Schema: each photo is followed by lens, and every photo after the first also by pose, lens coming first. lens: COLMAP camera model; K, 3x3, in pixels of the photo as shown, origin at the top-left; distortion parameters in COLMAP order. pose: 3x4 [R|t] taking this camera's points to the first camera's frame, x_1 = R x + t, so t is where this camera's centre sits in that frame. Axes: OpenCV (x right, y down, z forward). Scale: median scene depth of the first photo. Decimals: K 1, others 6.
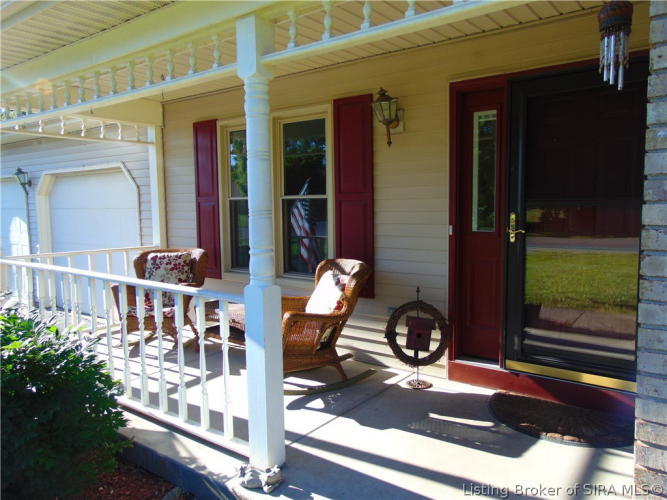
lens RADIAL K [[498.6, 0, 335.0], [0, 498.6, 249.4], [0, 0, 1]] dist [0.012553, -0.020019]
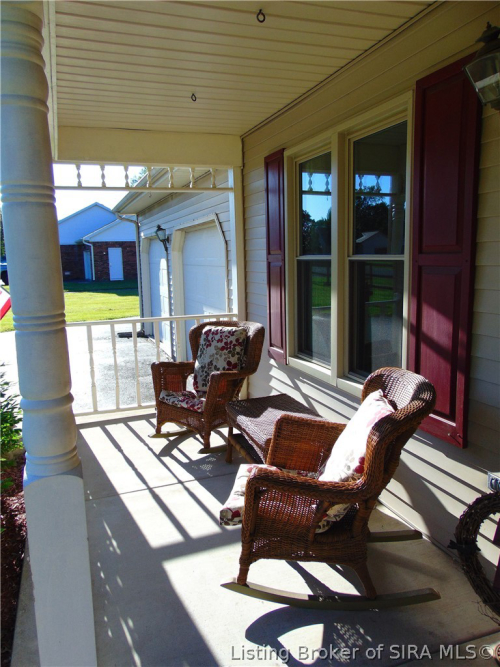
lens RADIAL K [[498.6, 0, 245.3], [0, 498.6, 332.4], [0, 0, 1]] dist [0.012553, -0.020019]
pose [[0.828061, 0.079986, -0.554903, 0.141646], [-0.039686, 0.995650, 0.084295, -0.053761], [0.559232, -0.047779, 0.827633, 0.359861]]
